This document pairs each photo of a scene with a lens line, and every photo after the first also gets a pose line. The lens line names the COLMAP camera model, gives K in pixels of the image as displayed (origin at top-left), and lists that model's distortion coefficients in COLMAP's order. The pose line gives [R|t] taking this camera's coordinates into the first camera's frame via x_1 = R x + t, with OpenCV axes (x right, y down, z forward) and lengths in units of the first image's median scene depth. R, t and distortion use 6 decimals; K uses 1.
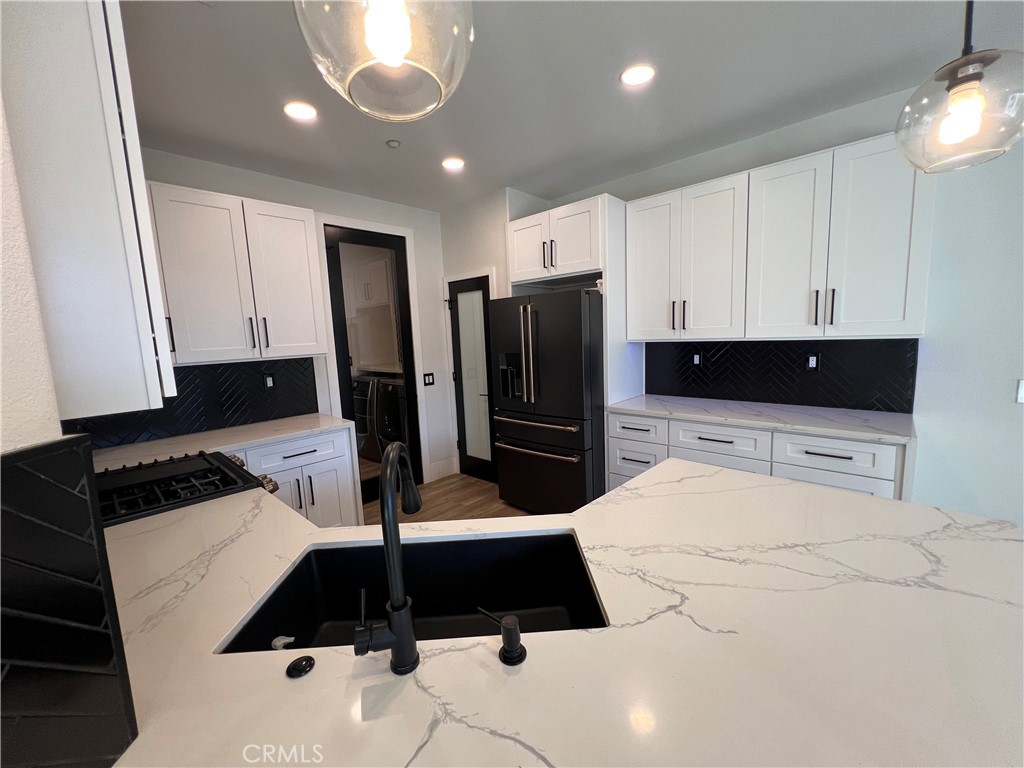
lens RADIAL K [[413.7, 0, 514.7], [0, 413.7, 384.7], [0, 0, 1]] dist [-0.004213, 0.000459]
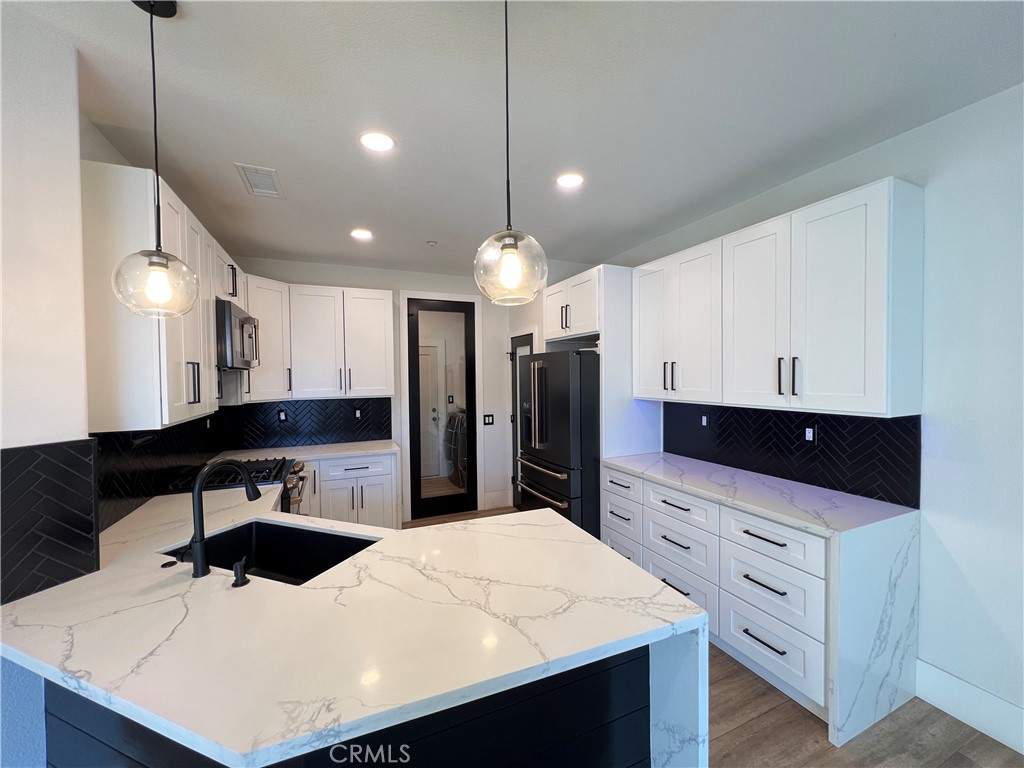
lens RADIAL K [[413.7, 0, 515.1], [0, 413.7, 384.9], [0, 0, 1]] dist [-0.004213, 0.000459]
pose [[0.916802, 0.041835, -0.397144, 0.444331], [-0.077538, 0.994220, -0.074265, -0.041592], [0.391742, 0.098881, 0.914746, -0.066142]]
